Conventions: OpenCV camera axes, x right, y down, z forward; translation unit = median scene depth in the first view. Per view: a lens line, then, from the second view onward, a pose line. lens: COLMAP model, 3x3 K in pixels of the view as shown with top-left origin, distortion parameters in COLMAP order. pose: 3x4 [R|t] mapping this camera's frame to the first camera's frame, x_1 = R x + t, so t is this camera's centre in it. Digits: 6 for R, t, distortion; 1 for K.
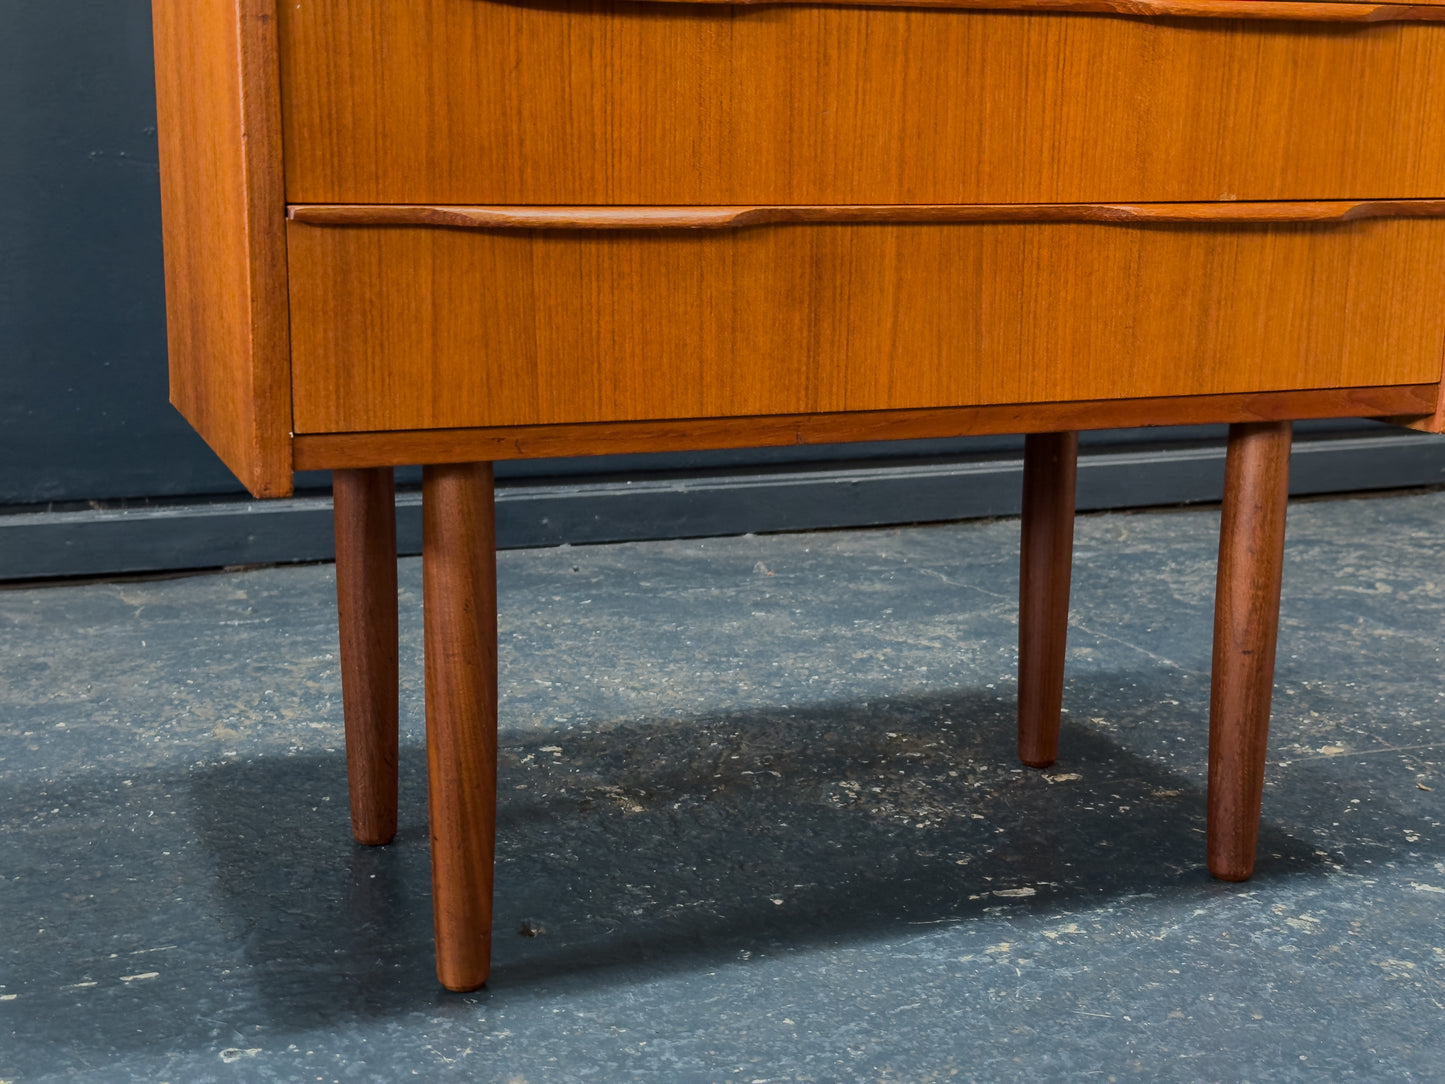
lens RADIAL K [[2014.5, 0, 738.4], [0, 2014.5, 544.9], [0, 0, 1]] dist [0.146567, -0.168484]
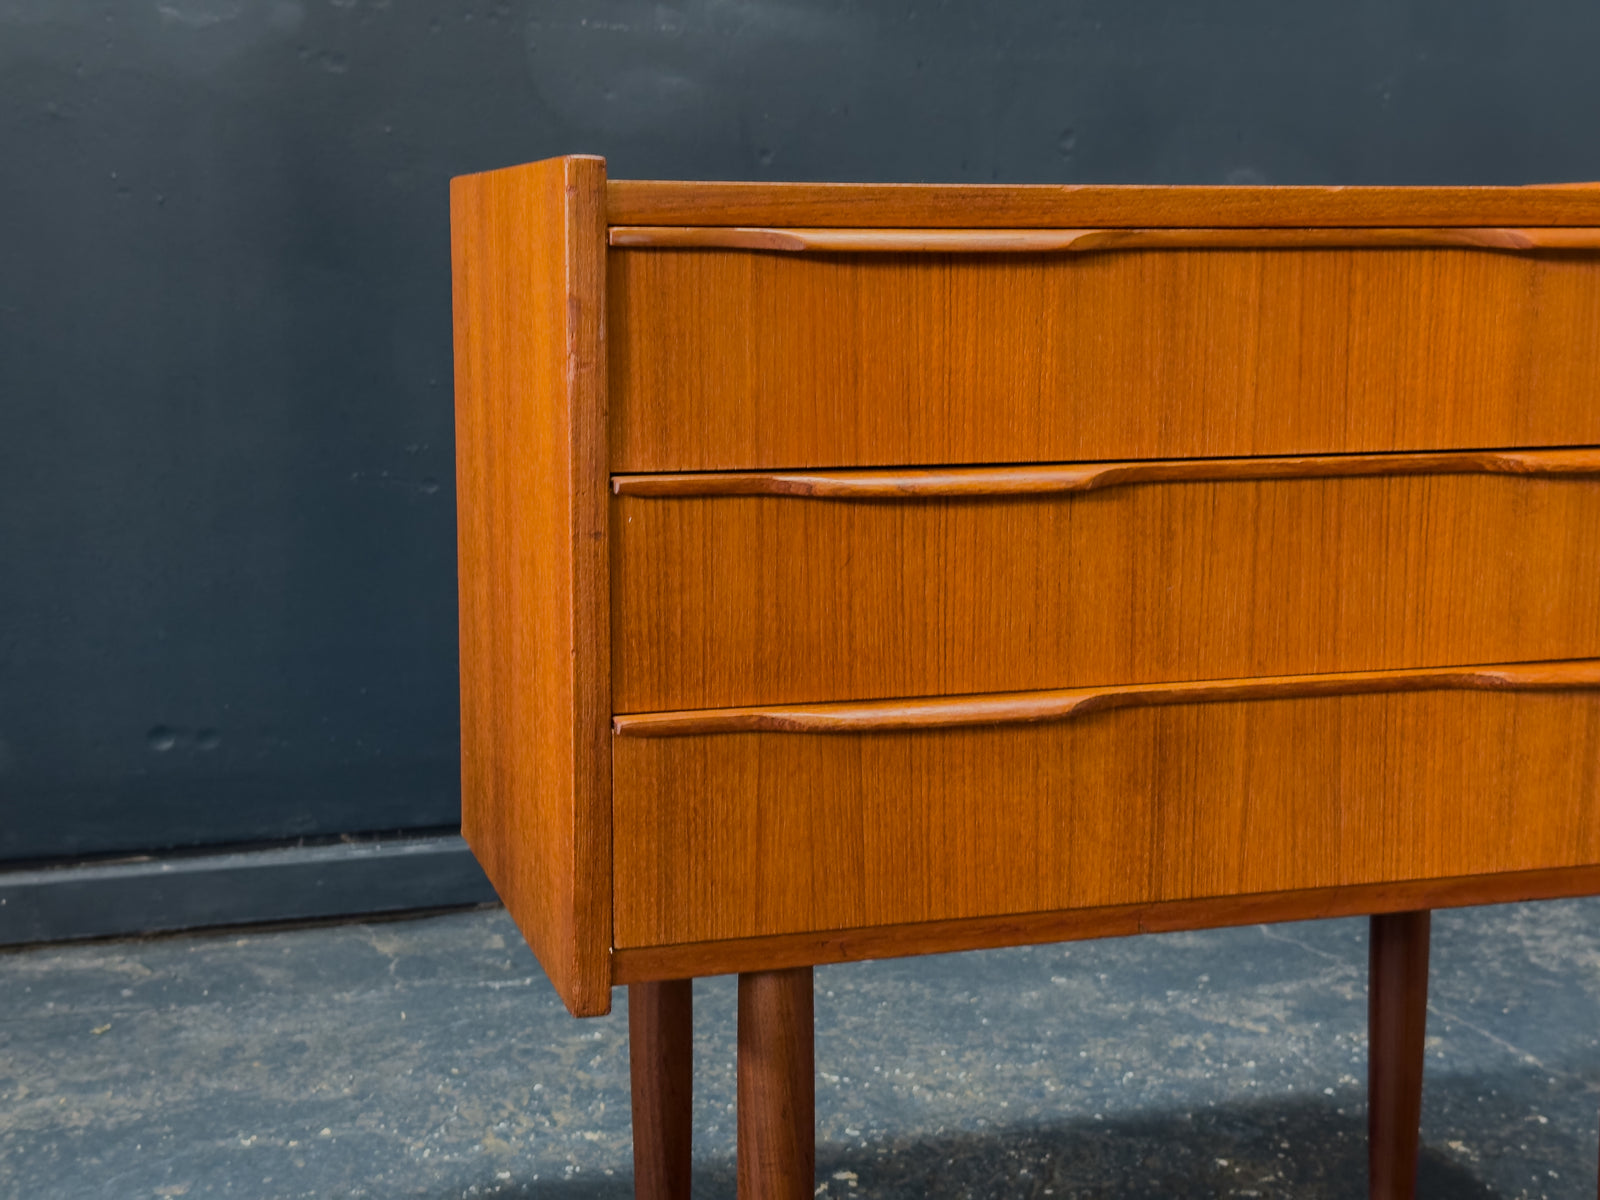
lens RADIAL K [[2230.0, 0, 796.8], [0, 2230.0, 592.5], [0, 0, 1]] dist [0.176768, -0.359095]
pose [[0.996412, -0.000853, -0.084631, -0.039632], [-0.004166, 0.998243, -0.059113, -0.143469], [0.084532, 0.059253, 0.994657, -0.044677]]
